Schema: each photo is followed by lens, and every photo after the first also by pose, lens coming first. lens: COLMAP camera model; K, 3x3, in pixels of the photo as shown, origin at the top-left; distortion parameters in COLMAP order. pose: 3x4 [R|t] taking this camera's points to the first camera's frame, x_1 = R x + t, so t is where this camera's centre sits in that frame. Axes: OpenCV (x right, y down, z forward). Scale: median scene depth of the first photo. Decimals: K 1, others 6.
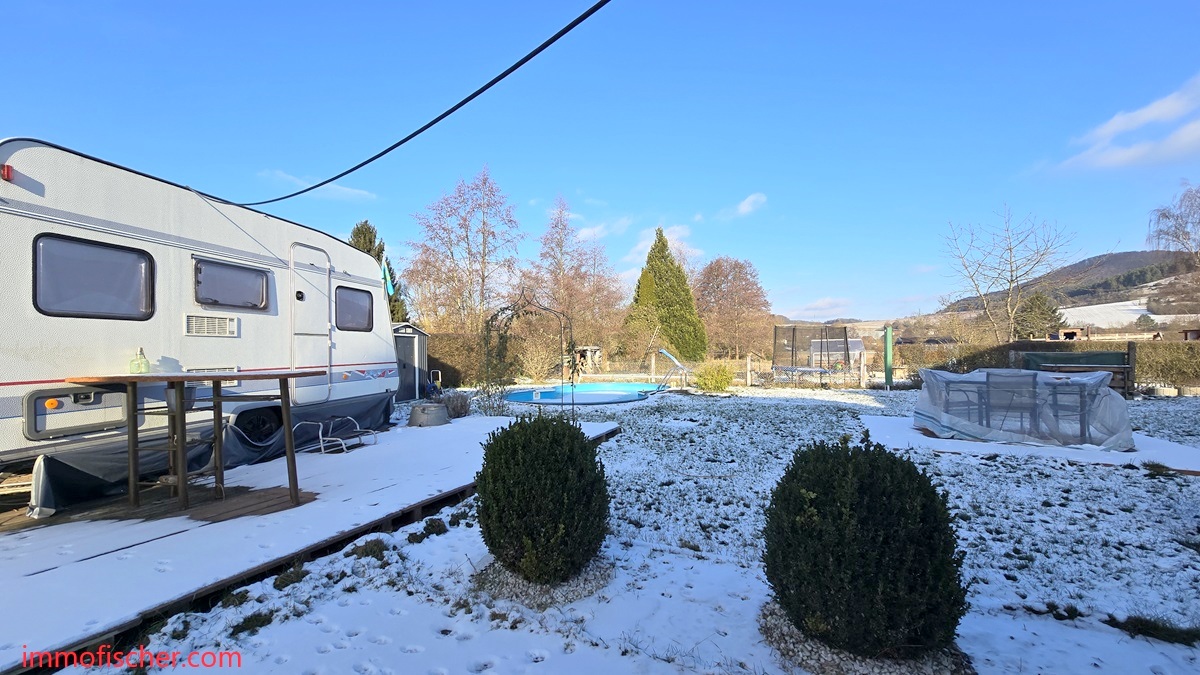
lens RADIAL K [[484.5, 0, 606.2], [0, 484.5, 346.6], [0, 0, 1]] dist [-0.000659, -0.000328]
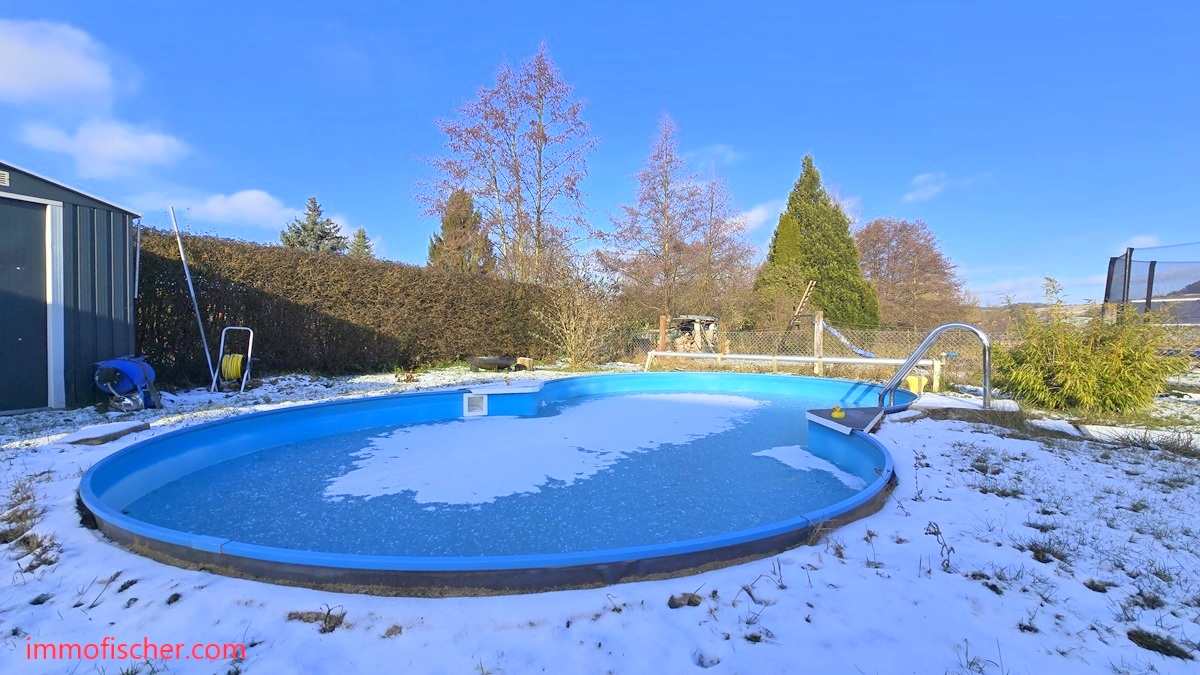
lens RADIAL K [[484.5, 0, 606.2], [0, 484.5, 346.6], [0, 0, 1]] dist [-0.000659, -0.000328]
pose [[0.966910, 0.013962, -0.254736, 0.010615], [-0.007089, 0.999586, 0.027879, 0.019834], [0.255020, -0.025151, 0.966609, 0.266113]]
